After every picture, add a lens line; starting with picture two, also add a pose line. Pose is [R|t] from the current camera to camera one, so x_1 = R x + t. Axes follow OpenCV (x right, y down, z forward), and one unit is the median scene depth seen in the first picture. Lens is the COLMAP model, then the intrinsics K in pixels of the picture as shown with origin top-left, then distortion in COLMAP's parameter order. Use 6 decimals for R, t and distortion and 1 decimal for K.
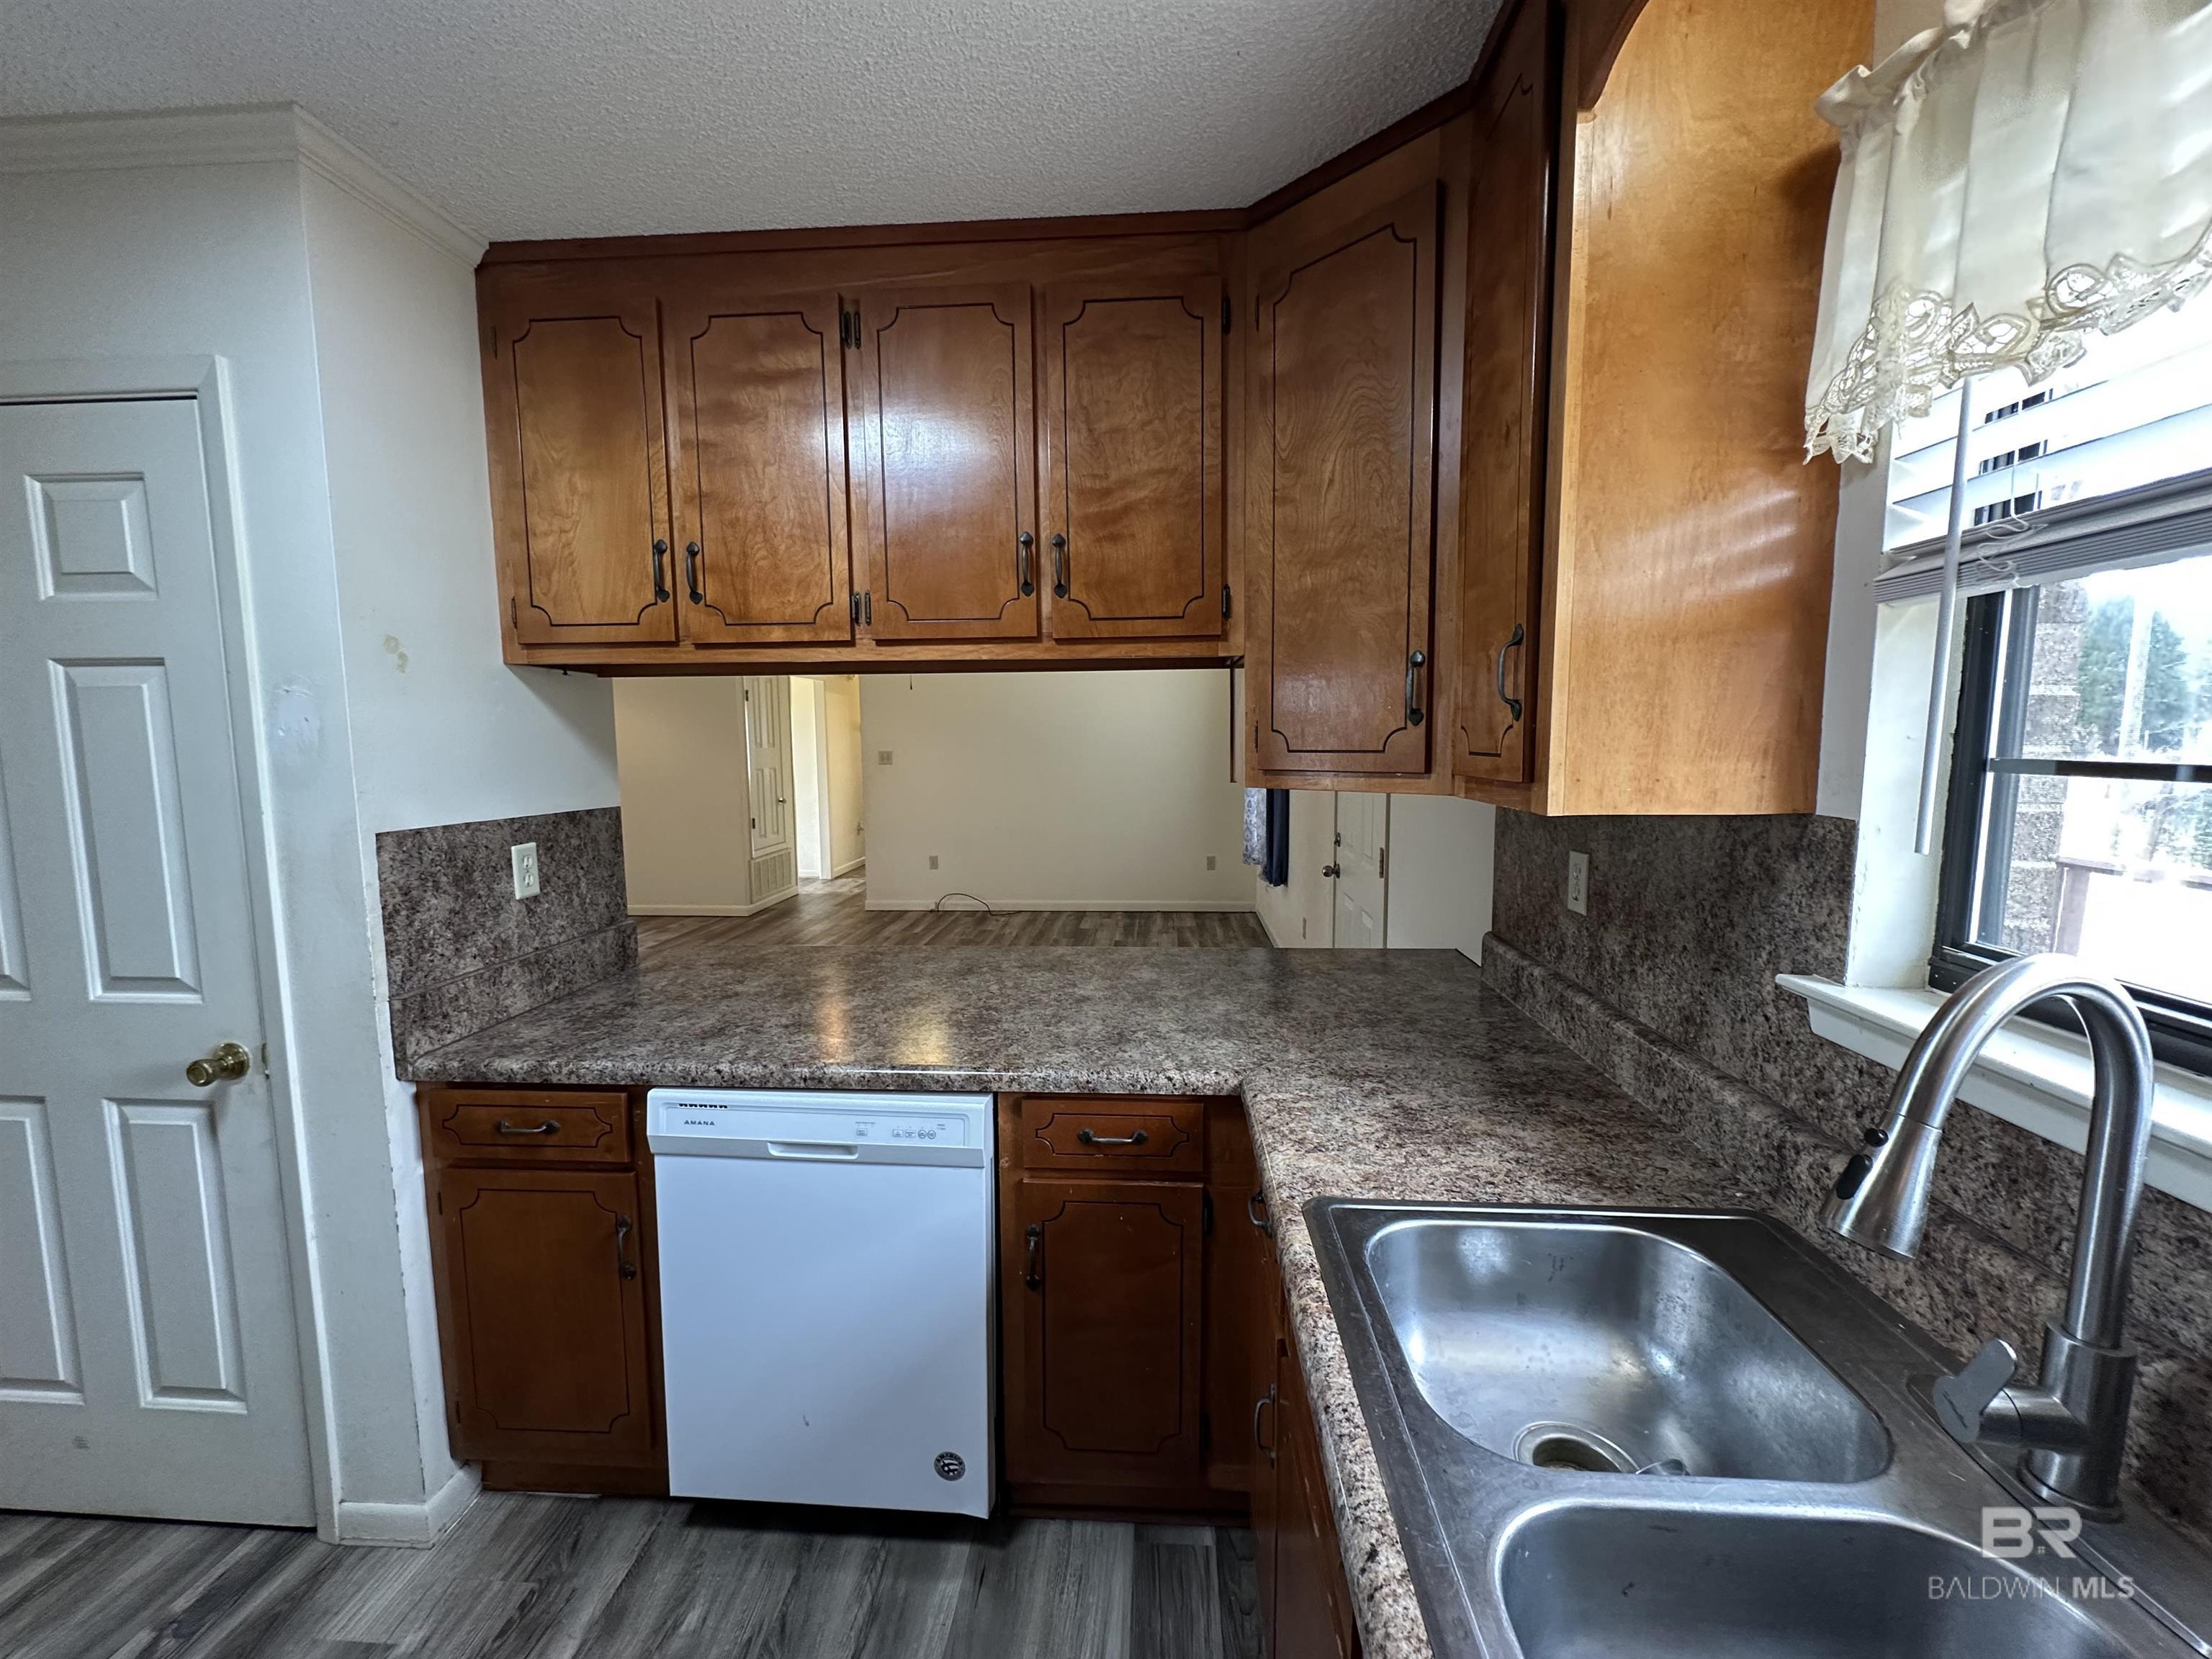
lens RADIAL K [[882.2, 0, 1106.0], [0, 882.2, 829.5], [0, 0, 1]] dist [-0.002193, -0.000158]
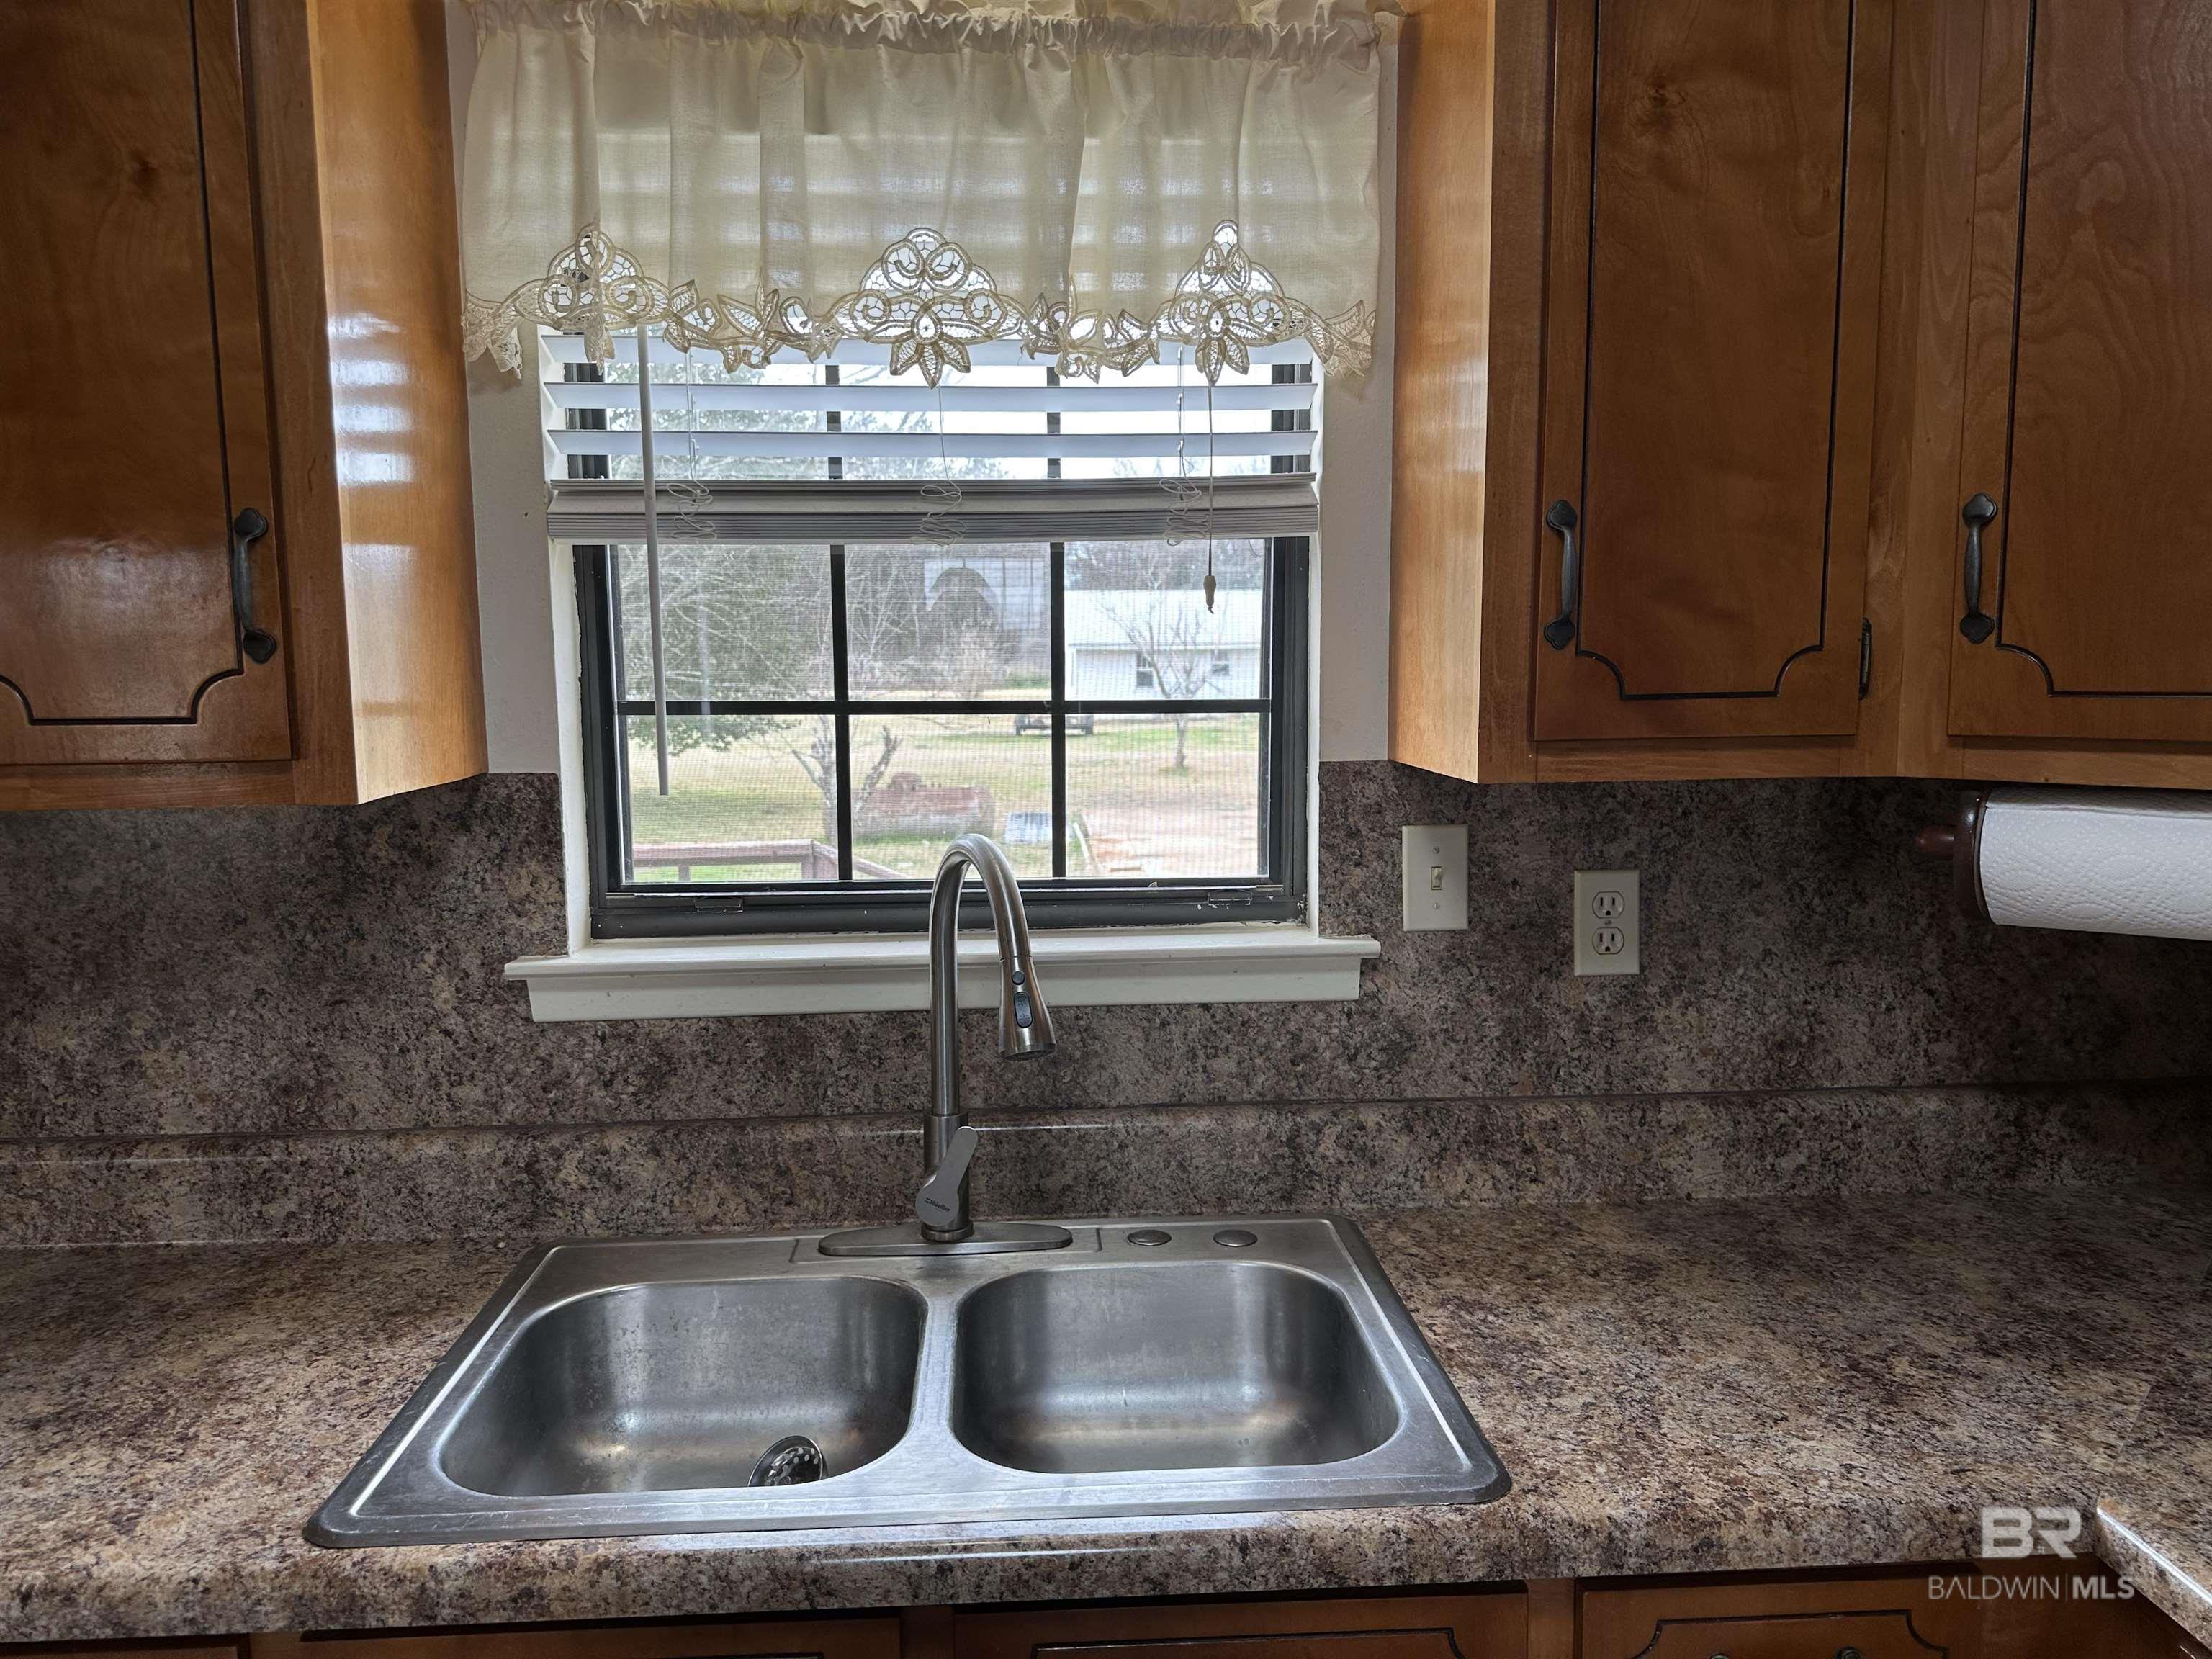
lens RADIAL K [[1546.8, 0, 1105.9], [0, 1546.8, 835.8], [0, 0, 1]] dist [0.048887, -0.067510]
pose [[-0.128388, -0.104628, 0.986189, -0.700020], [0.116627, 0.985926, 0.119783, -0.062453], [-0.984842, 0.130395, -0.114379, 0.540733]]
